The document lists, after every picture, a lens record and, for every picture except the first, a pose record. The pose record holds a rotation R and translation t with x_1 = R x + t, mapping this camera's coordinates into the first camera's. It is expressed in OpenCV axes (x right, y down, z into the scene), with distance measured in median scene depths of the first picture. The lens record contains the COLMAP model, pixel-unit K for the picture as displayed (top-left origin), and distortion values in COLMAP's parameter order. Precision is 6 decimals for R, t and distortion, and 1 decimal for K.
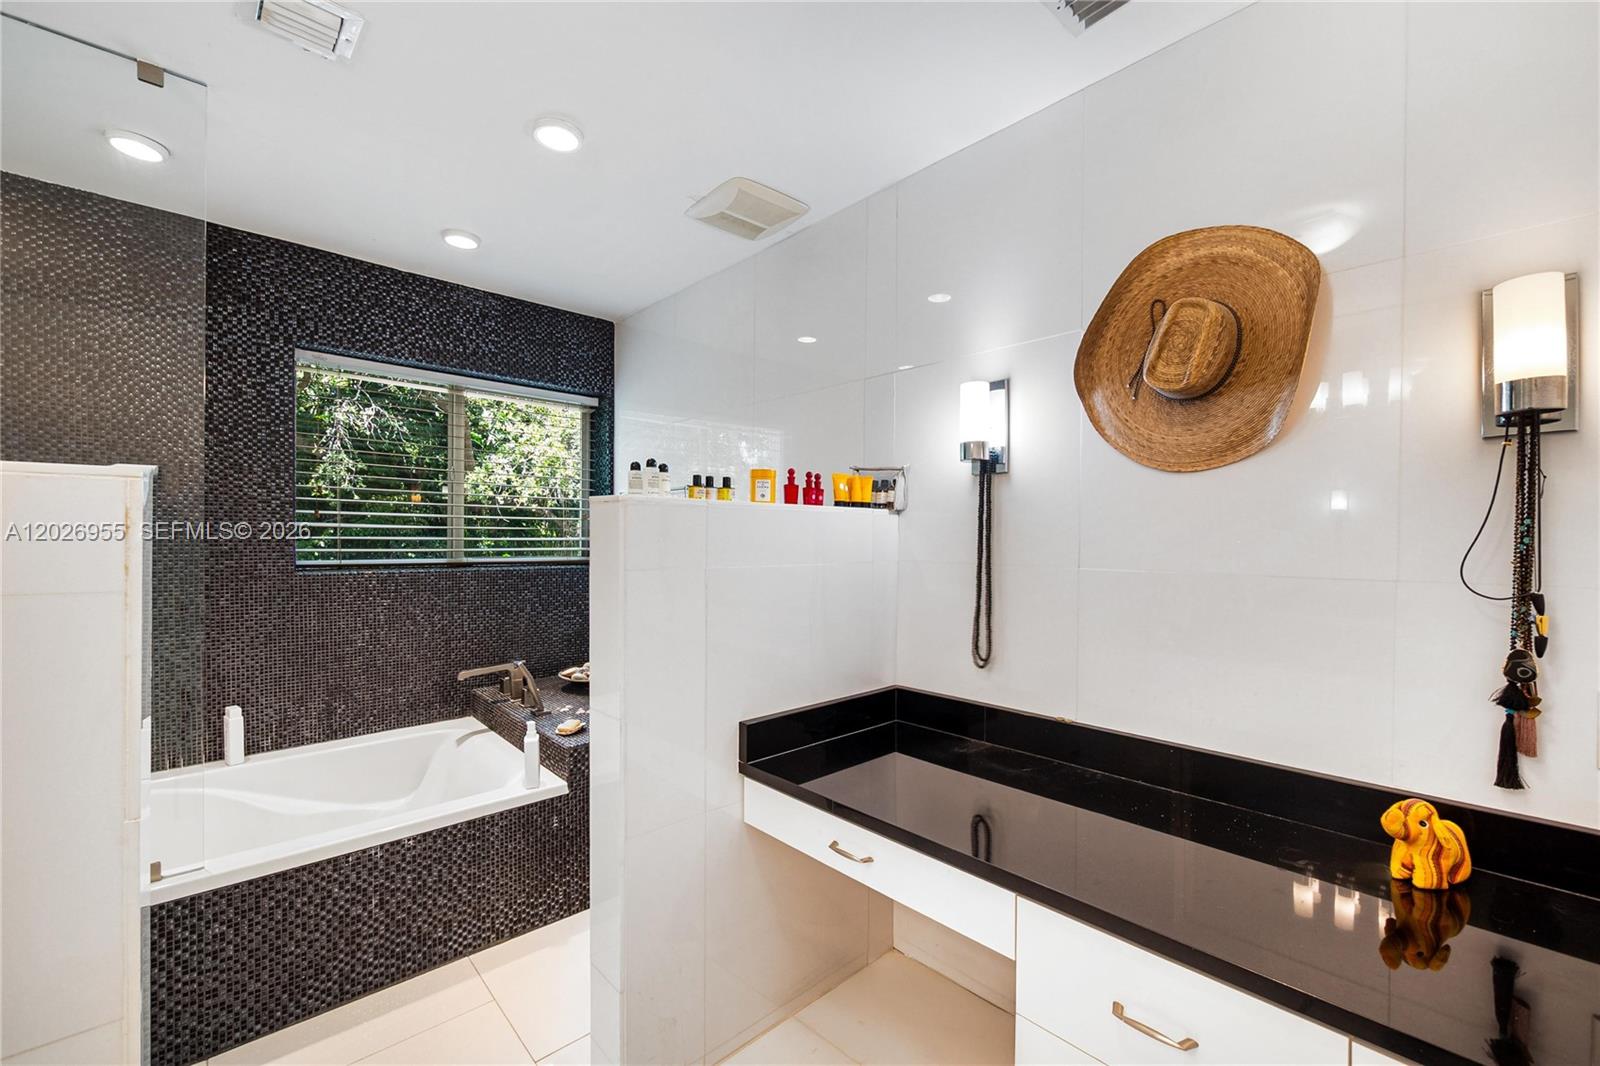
lens RADIAL K [[652.4, 0, 810.5], [0, 652.4, 543.2], [0, 0, 1]] dist [-0.002993, -0.000598]
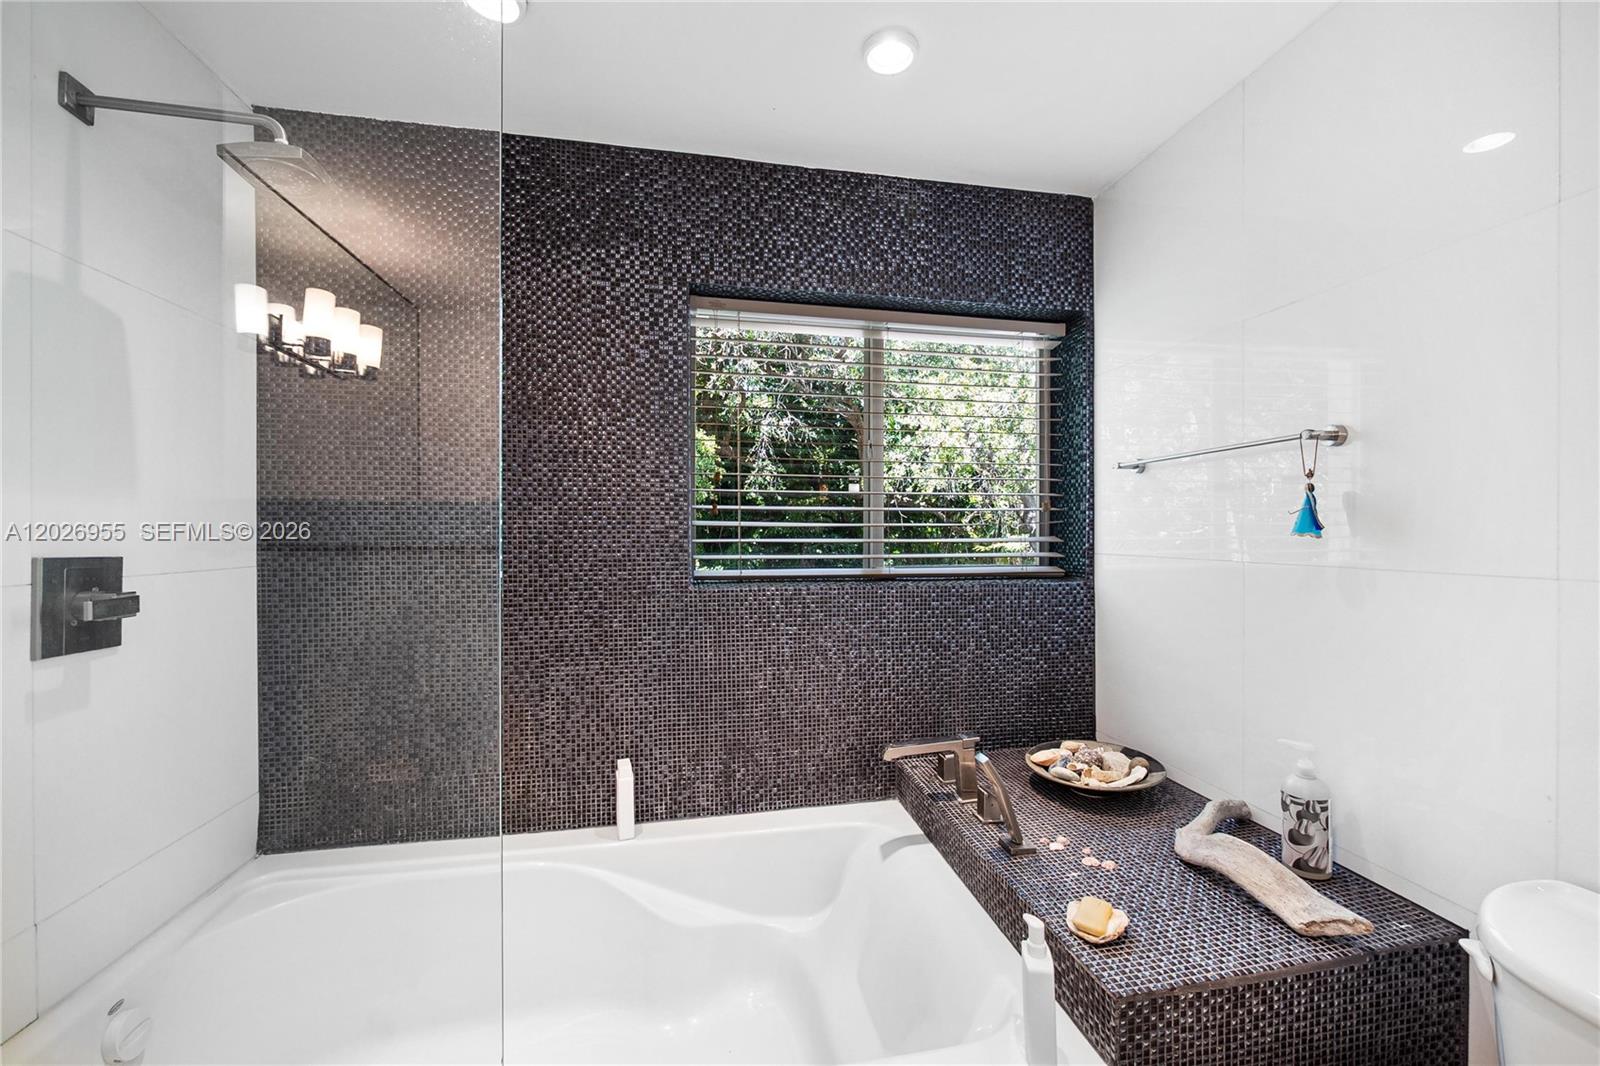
lens RADIAL K [[652.4, 0, 810.5], [0, 652.4, 543.2], [0, 0, 1]] dist [-0.002993, -0.000598]
pose [[0.845875, 0.000534, -0.533382, -0.279249], [0.003218, 0.999976, 0.006103, -0.010466], [0.533372, -0.006879, 0.845853, 0.450144]]
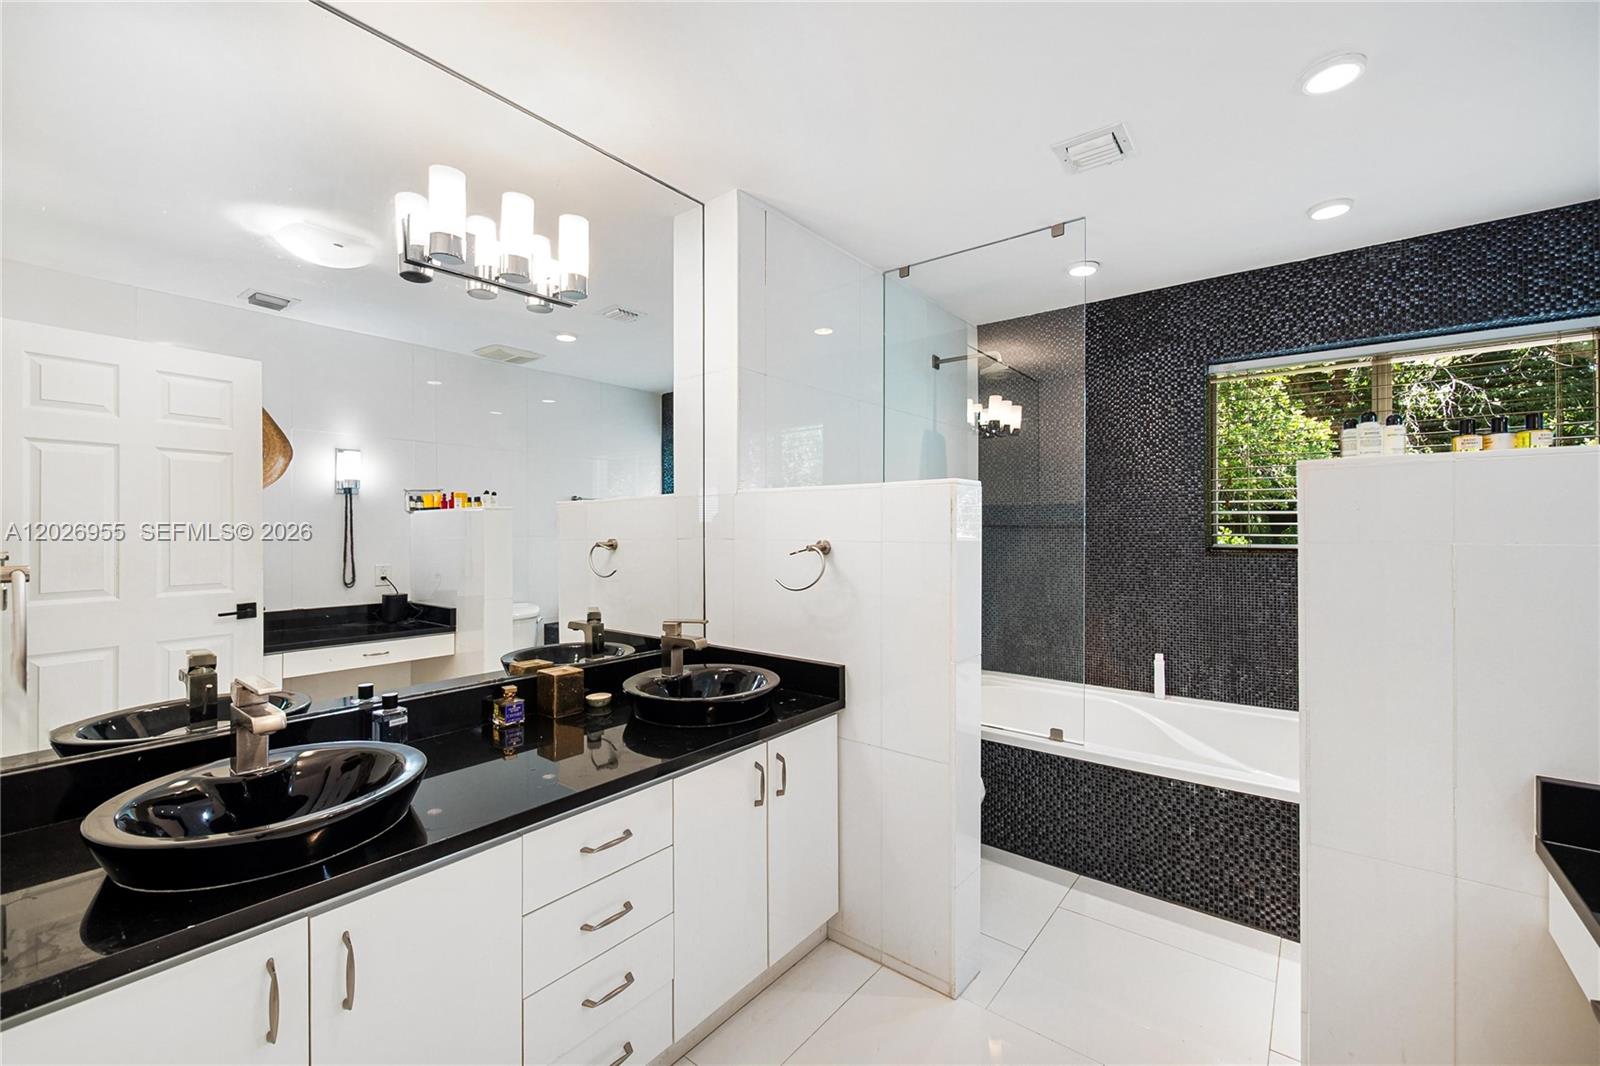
lens RADIAL K [[650.0, 0, 804.3], [0, 650.0, 522.3], [0, 0, 1]] dist [-0.006230, -0.000082]
pose [[0.143991, -0.022393, -0.989326, 0.290058], [-0.007191, 0.999694, -0.023674, 0.022956], [0.989553, 0.010523, 0.143785, 0.103911]]
